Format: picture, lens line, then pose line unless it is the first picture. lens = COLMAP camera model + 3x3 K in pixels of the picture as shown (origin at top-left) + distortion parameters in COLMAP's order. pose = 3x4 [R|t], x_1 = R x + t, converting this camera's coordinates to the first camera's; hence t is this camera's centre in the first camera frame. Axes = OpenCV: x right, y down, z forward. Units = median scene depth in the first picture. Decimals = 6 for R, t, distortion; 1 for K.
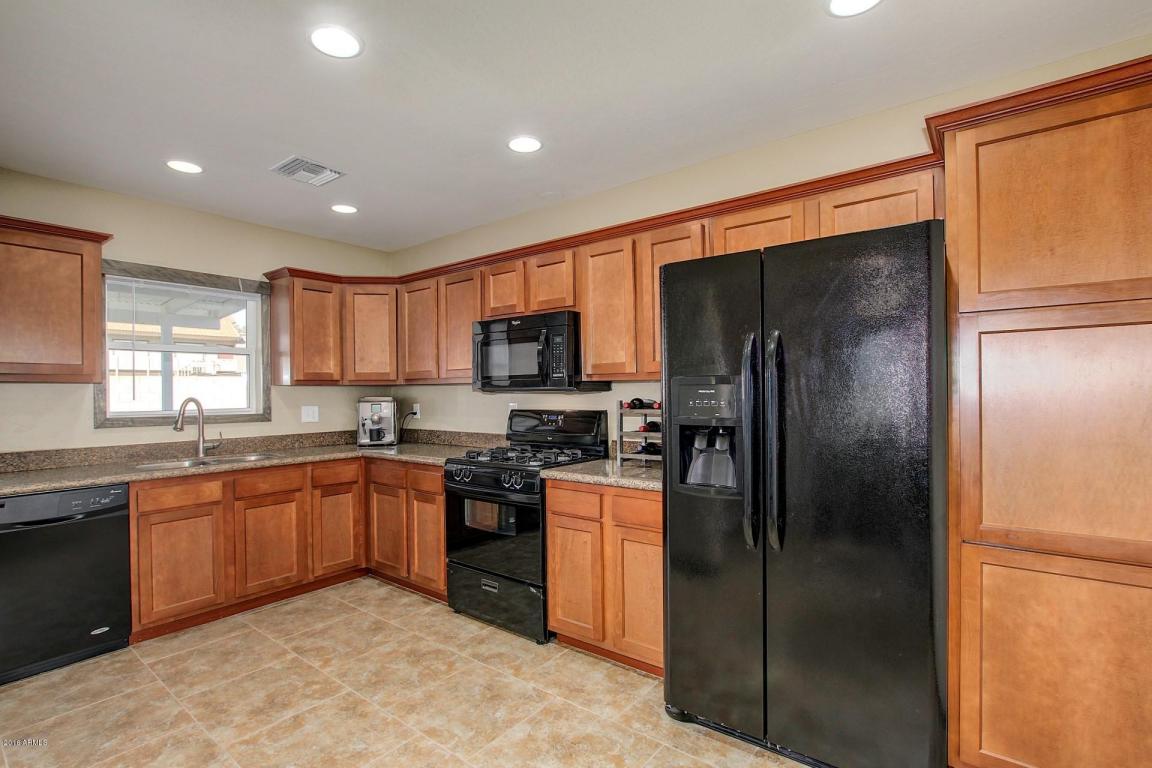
lens RADIAL K [[536.8, 0, 588.0], [0, 536.8, 389.7], [0, 0, 1]] dist [-0.029964, 0.002012]
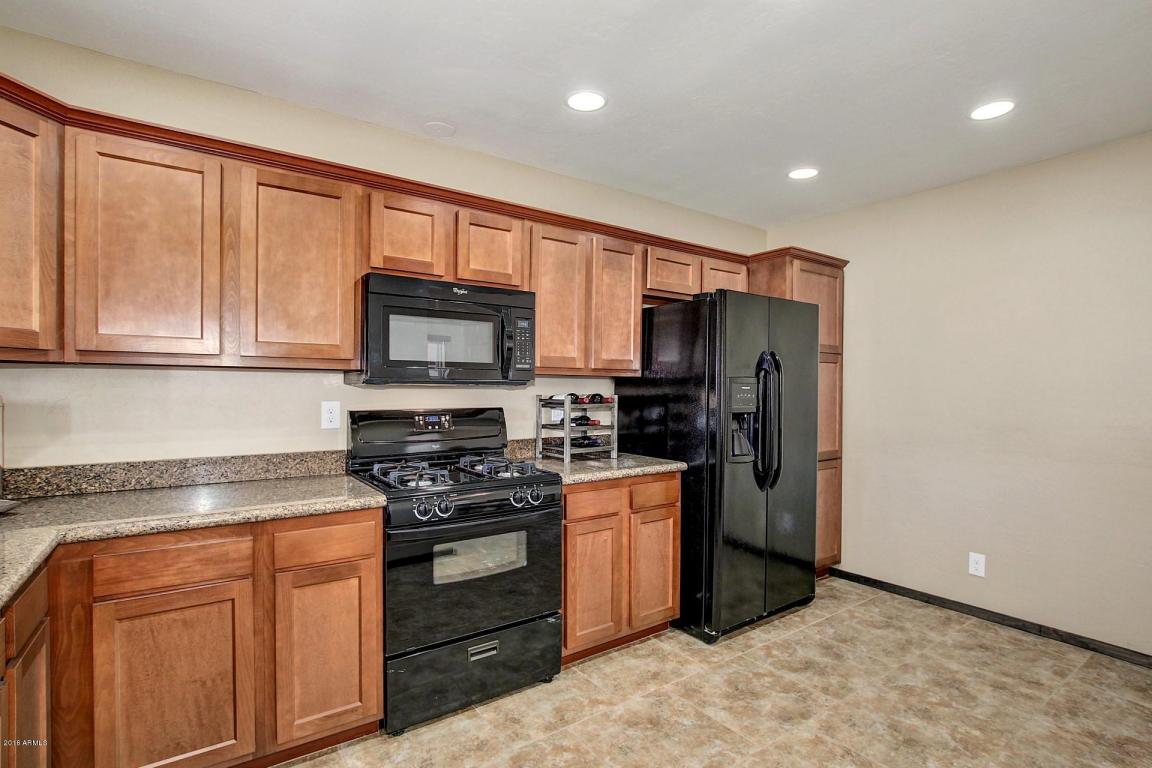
lens RADIAL K [[536.8, 0, 581.8], [0, 536.8, 392.9], [0, 0, 1]] dist [-0.029964, 0.002012]
pose [[0.312328, 0.001646, 0.949973, -0.835701], [-0.009985, 0.999949, 0.001551, 0.012767], [-0.949922, -0.009970, 0.312329, 0.651510]]
